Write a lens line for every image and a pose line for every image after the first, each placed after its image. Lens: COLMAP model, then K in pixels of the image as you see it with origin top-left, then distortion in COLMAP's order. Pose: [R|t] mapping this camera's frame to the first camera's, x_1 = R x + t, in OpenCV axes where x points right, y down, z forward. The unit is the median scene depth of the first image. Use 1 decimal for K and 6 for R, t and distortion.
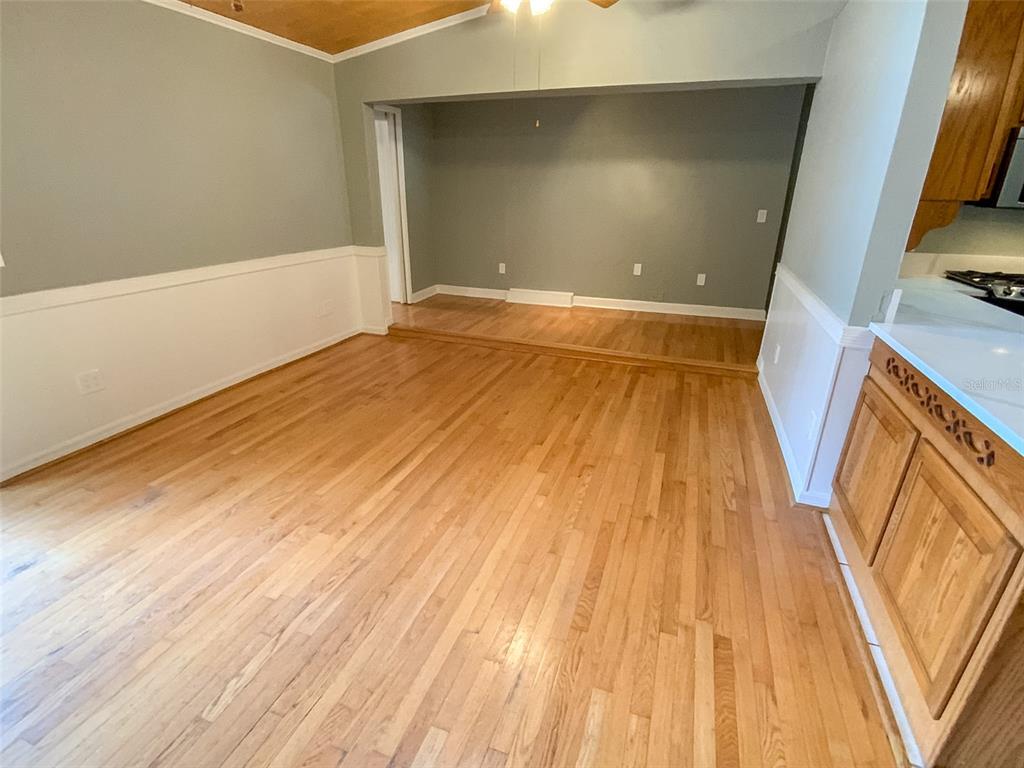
lens RADIAL K [[499.5, 0, 513.1], [0, 499.5, 385.1], [0, 0, 1]] dist [0.027892, -0.022383]
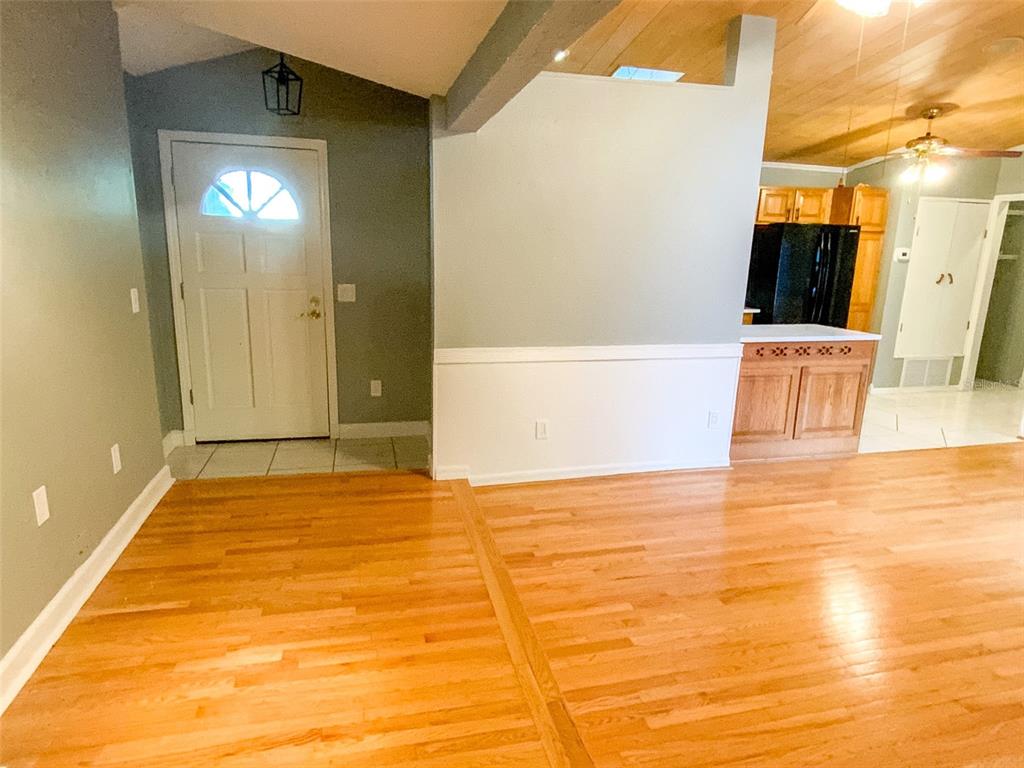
lens RADIAL K [[613.6, 0, 518.4], [0, 613.6, 382.3], [0, 0, 1]] dist [0.054290, -0.045360]
pose [[-0.562949, -0.212769, 0.798635, -0.385034], [0.267297, 0.867495, 0.419530, -0.721149], [-0.782074, 0.449647, -0.431483, 1.725966]]
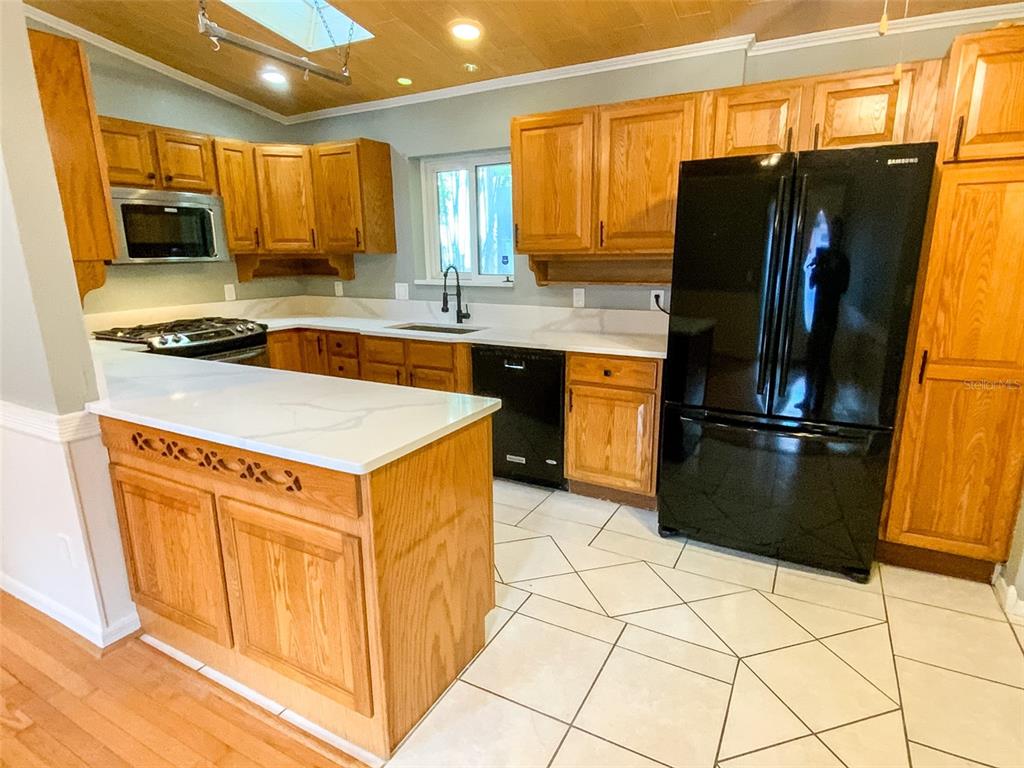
lens RADIAL K [[565.0, 0, 512.7], [0, 565.0, 392.2], [0, 0, 1]] dist [0.018263, -0.014875]
pose [[0.152541, -0.257369, 0.954197, -0.043448], [0.369231, 0.910425, 0.186536, -0.038170], [-0.916733, 0.323865, 0.233905, 0.090539]]
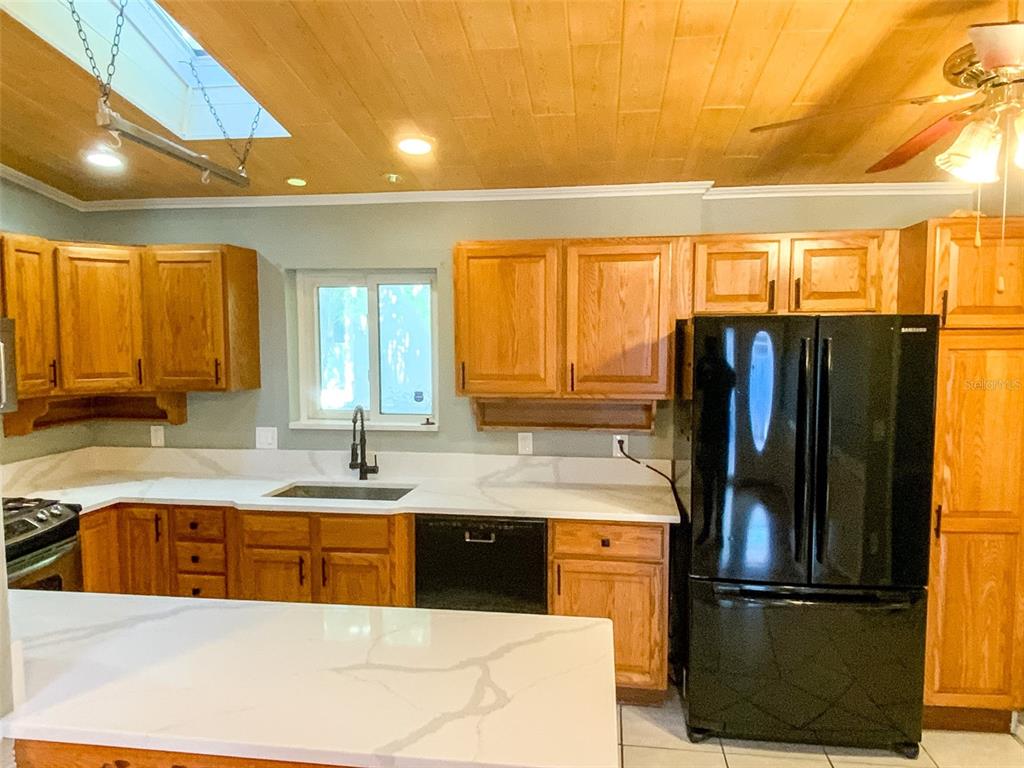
lens RADIAL K [[694.7, 0, 513.5], [0, 694.7, 387.4], [0, 0, 1]] dist [0.068666, -0.084804]
pose [[-0.208657, -0.086546, 0.974152, -0.014241], [0.352937, 0.922289, 0.157536, -0.240085], [-0.912084, 0.376686, -0.161897, 0.359691]]
